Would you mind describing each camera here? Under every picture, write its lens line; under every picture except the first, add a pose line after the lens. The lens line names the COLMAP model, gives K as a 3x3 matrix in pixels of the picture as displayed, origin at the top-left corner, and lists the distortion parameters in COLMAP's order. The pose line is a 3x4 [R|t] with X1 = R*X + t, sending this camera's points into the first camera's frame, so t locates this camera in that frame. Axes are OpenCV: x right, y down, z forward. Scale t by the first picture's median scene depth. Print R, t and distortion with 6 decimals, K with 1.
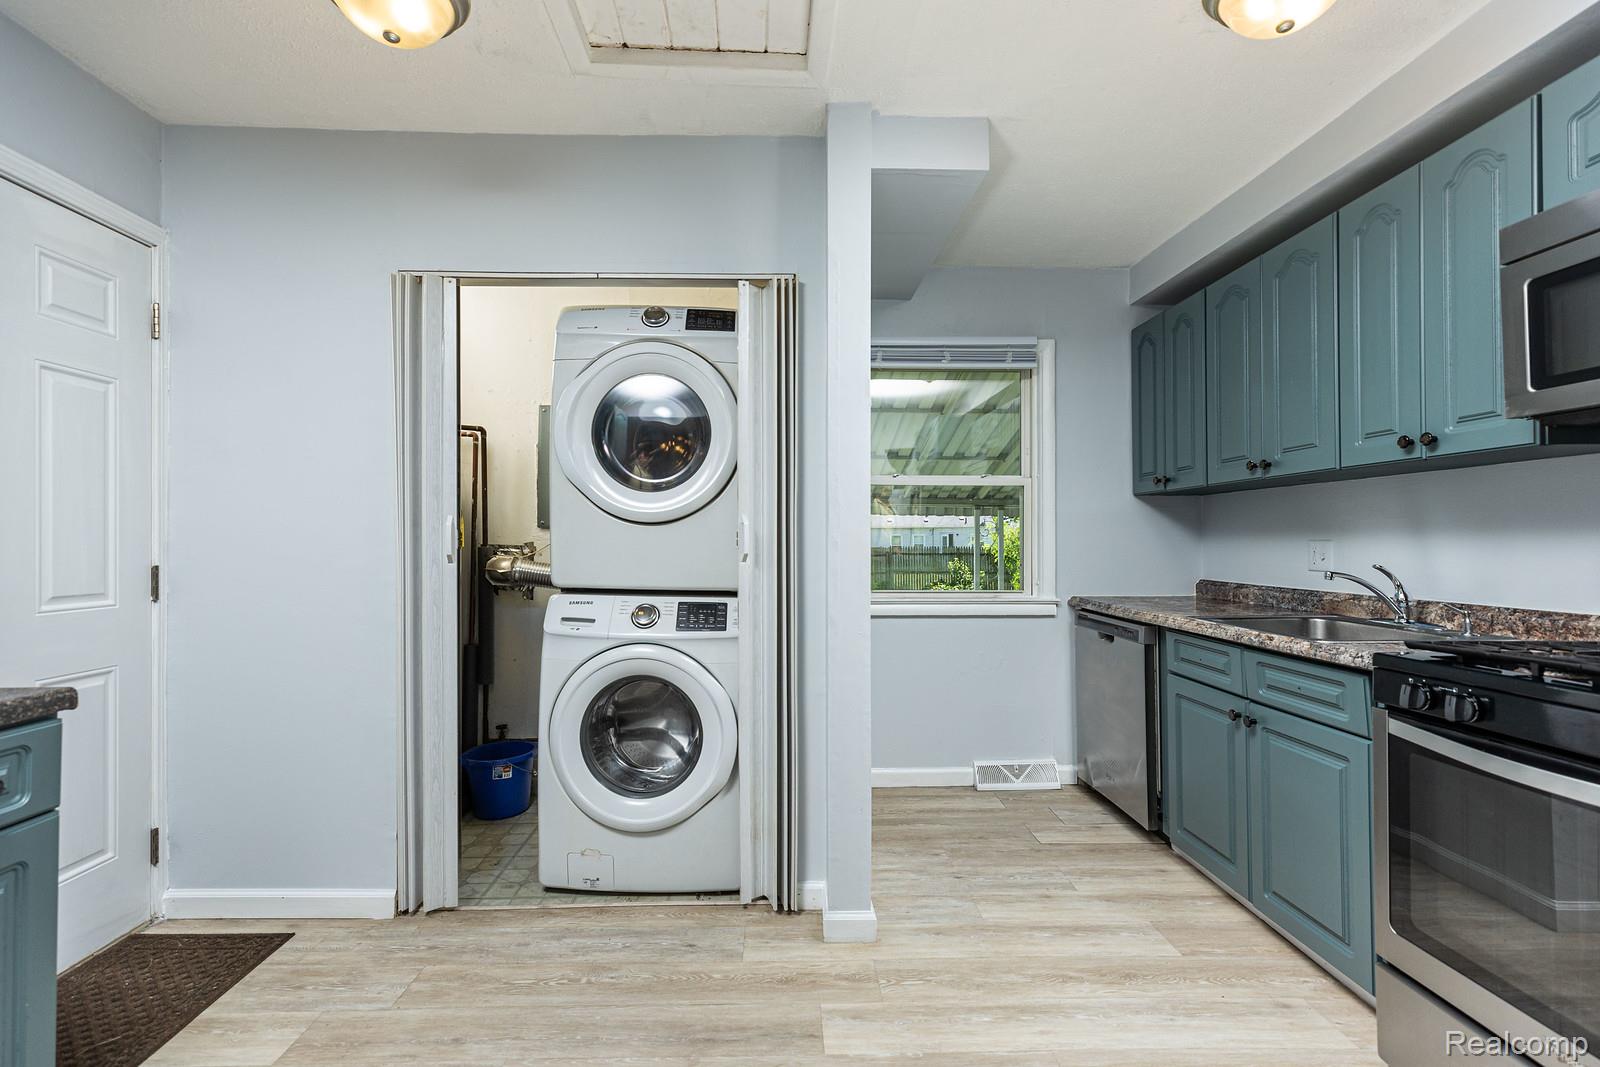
lens RADIAL K [[741.6, 0, 779.8], [0, 741.6, 479.9], [0, 0, 1]] dist [0.017047, -0.001500]
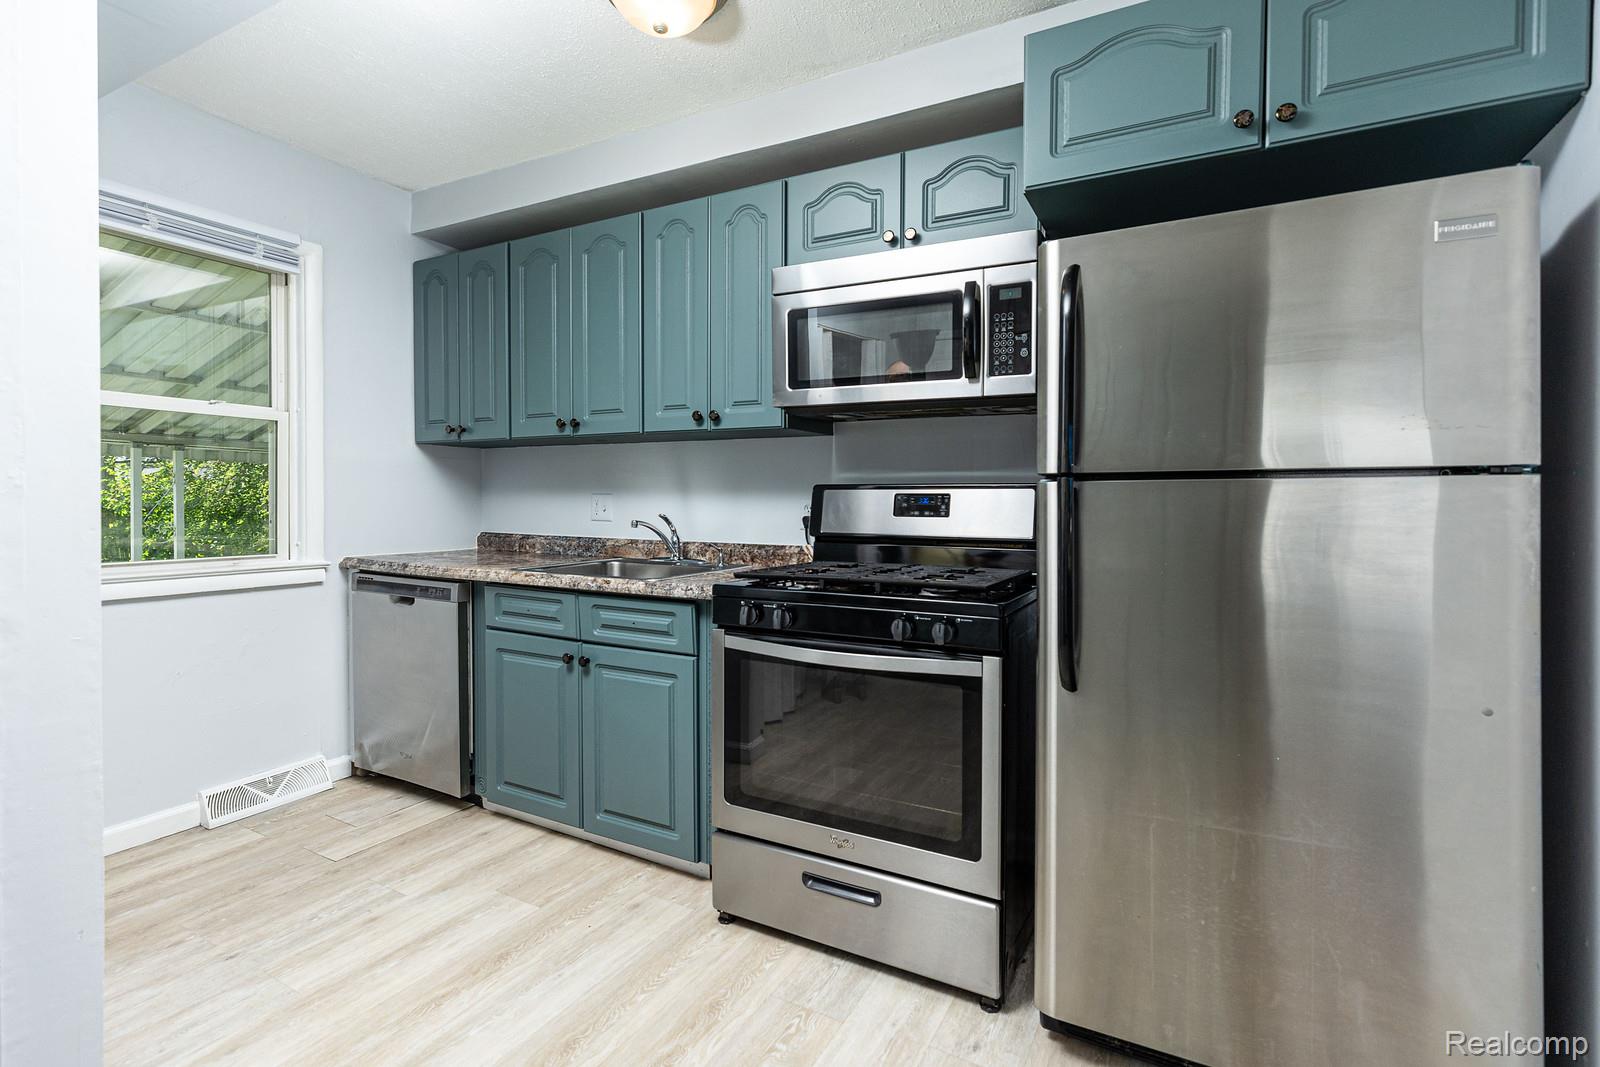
lens RADIAL K [[741.6, 0, 779.8], [0, 741.6, 479.9], [0, 0, 1]] dist [0.017047, -0.001500]
pose [[0.481364, 0.030627, 0.875986, -0.154865], [-0.082794, 0.996510, 0.010655, 0.026356], [-0.872602, -0.077655, 0.482220, 0.231532]]
